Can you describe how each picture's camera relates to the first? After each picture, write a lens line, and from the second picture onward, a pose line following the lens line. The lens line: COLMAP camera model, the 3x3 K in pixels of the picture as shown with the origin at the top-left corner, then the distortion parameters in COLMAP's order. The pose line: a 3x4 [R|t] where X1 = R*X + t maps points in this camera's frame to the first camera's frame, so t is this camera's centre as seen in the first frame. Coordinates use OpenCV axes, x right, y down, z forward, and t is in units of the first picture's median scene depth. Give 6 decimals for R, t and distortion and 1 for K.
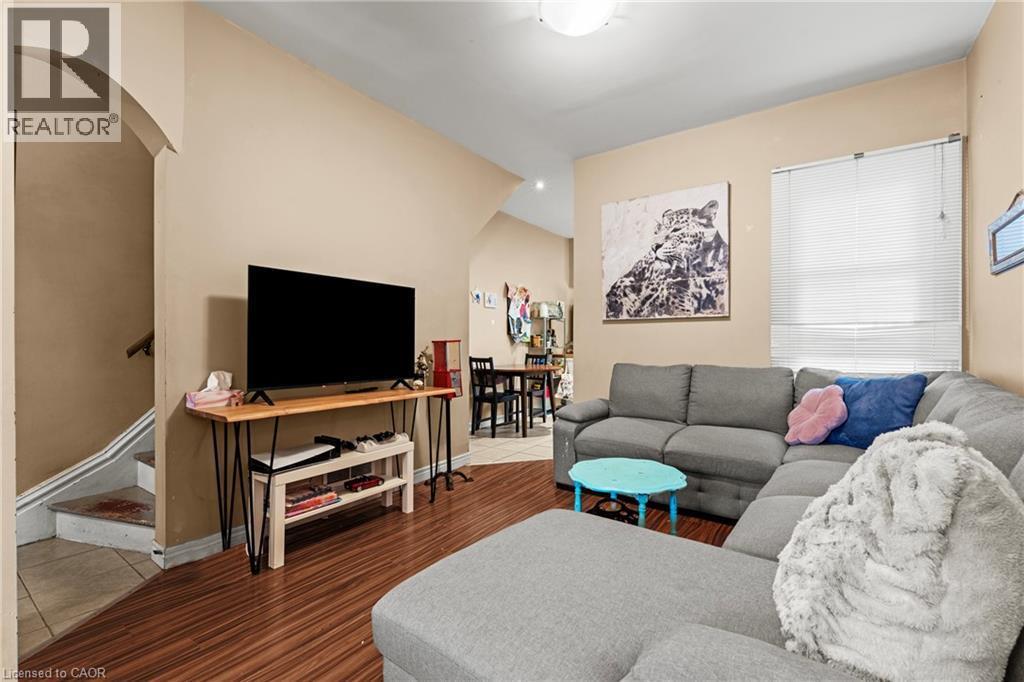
lens RADIAL K [[457.0, 0, 509.9], [0, 457.0, 339.2], [0, 0, 1]] dist [-0.002770, 0.000732]
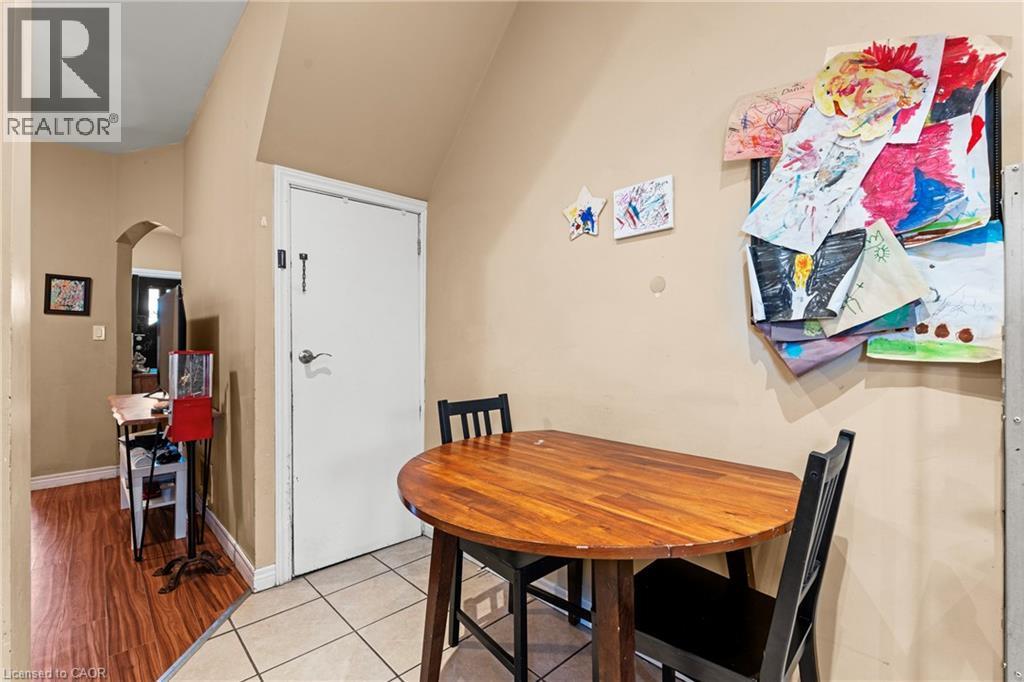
lens RADIAL K [[457.0, 0, 513.3], [0, 457.0, 344.9], [0, 0, 1]] dist [-0.002770, 0.000732]
pose [[-0.196866, 0.000946, -0.980430, 0.257955], [0.011013, 0.999939, -0.001247, -0.000762], [0.980369, -0.011043, -0.196864, 1.005469]]
